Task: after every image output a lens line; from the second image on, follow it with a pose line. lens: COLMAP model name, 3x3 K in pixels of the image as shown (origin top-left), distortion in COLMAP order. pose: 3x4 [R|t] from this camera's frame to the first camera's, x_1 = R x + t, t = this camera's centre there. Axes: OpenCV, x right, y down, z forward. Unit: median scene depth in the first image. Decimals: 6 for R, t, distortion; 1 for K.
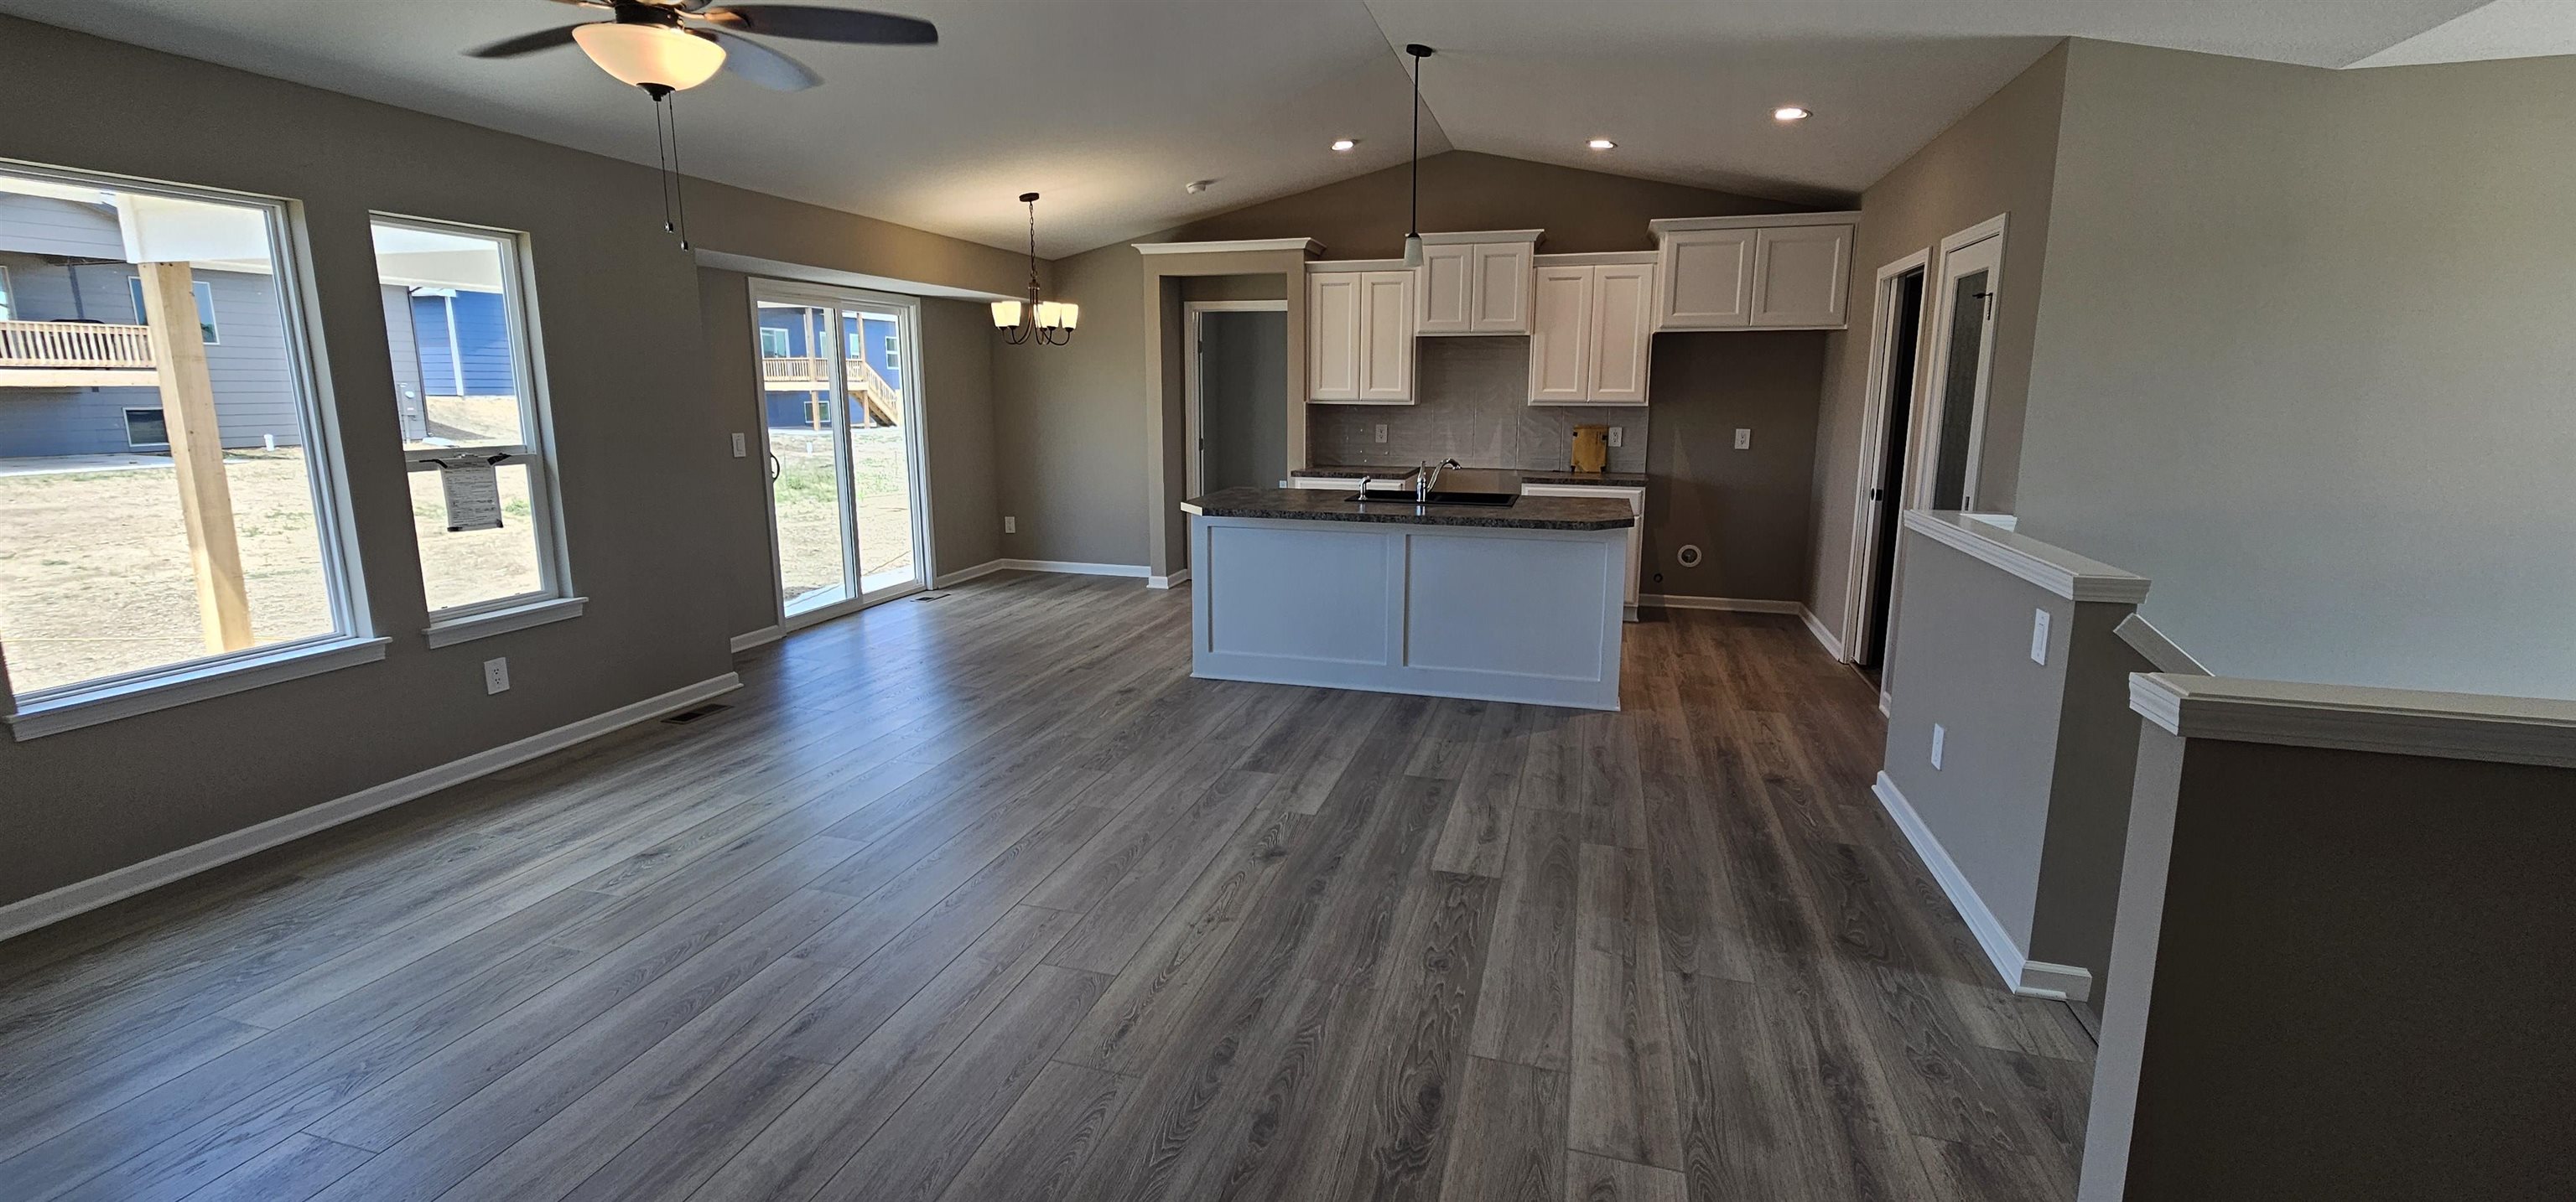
lens RADIAL K [[1065.7, 0, 1285.1], [0, 1065.7, 593.9], [0, 0, 1]] dist [-0.005074, 0.000161]
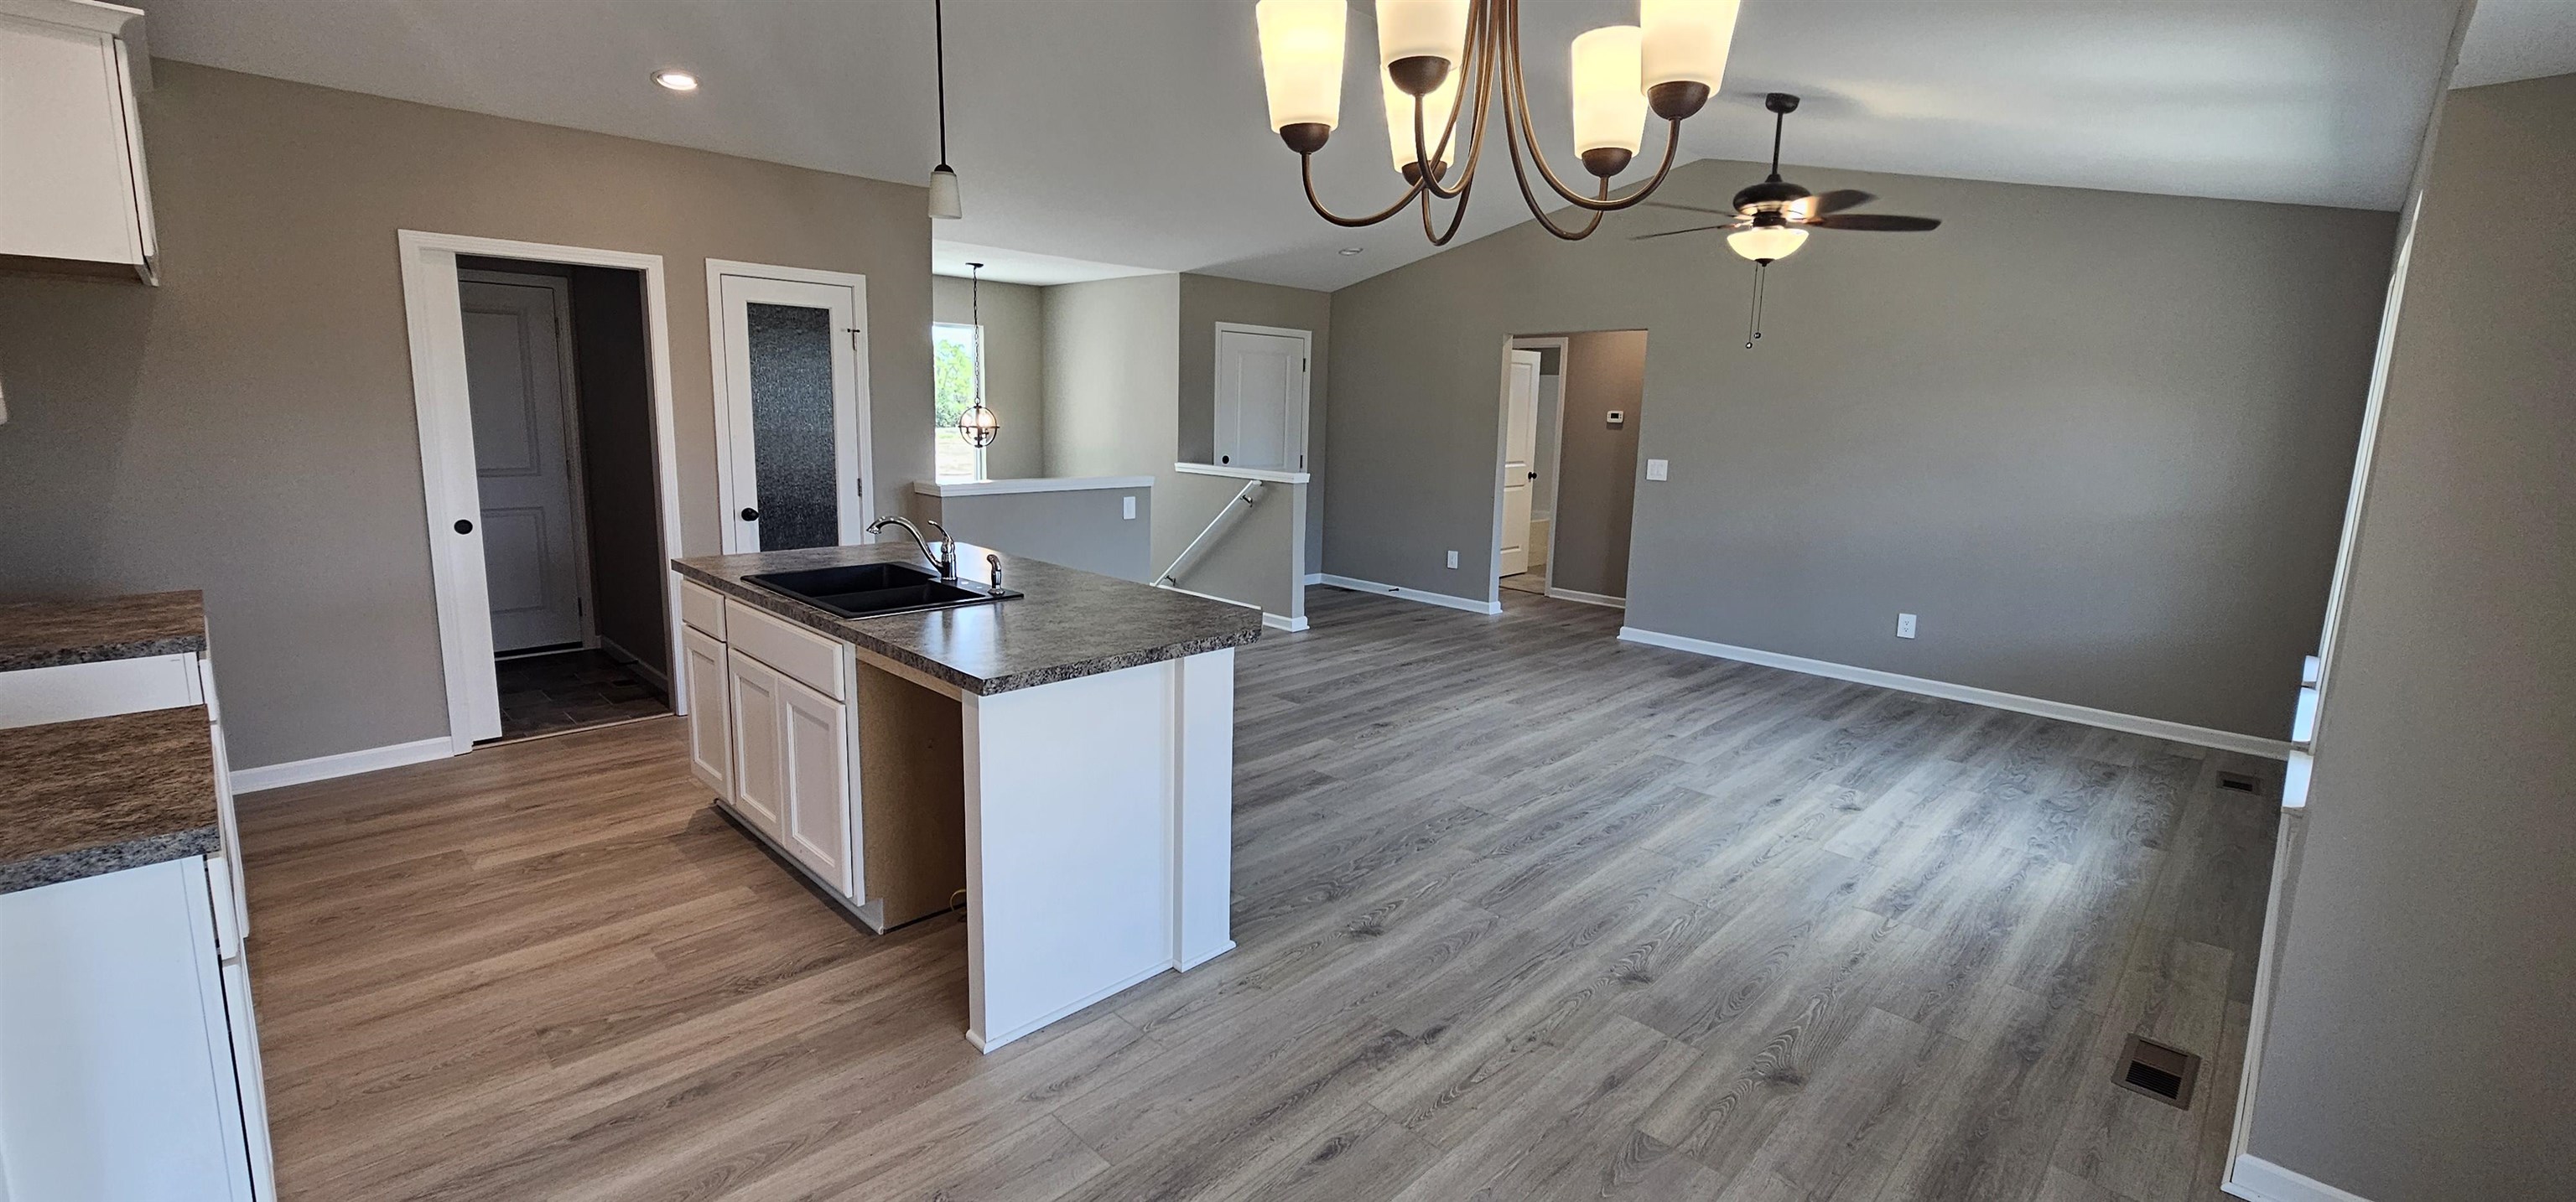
lens RADIAL K [[1065.7, 0, 1284.2], [0, 1065.7, 592.1], [0, 0, 1]] dist [-0.005074, 0.000161]
pose [[-0.883375, -0.108477, 0.455939, -0.441671], [0.061071, 0.937906, 0.341472, -0.359913], [-0.464670, 0.329493, -0.821898, 1.784264]]
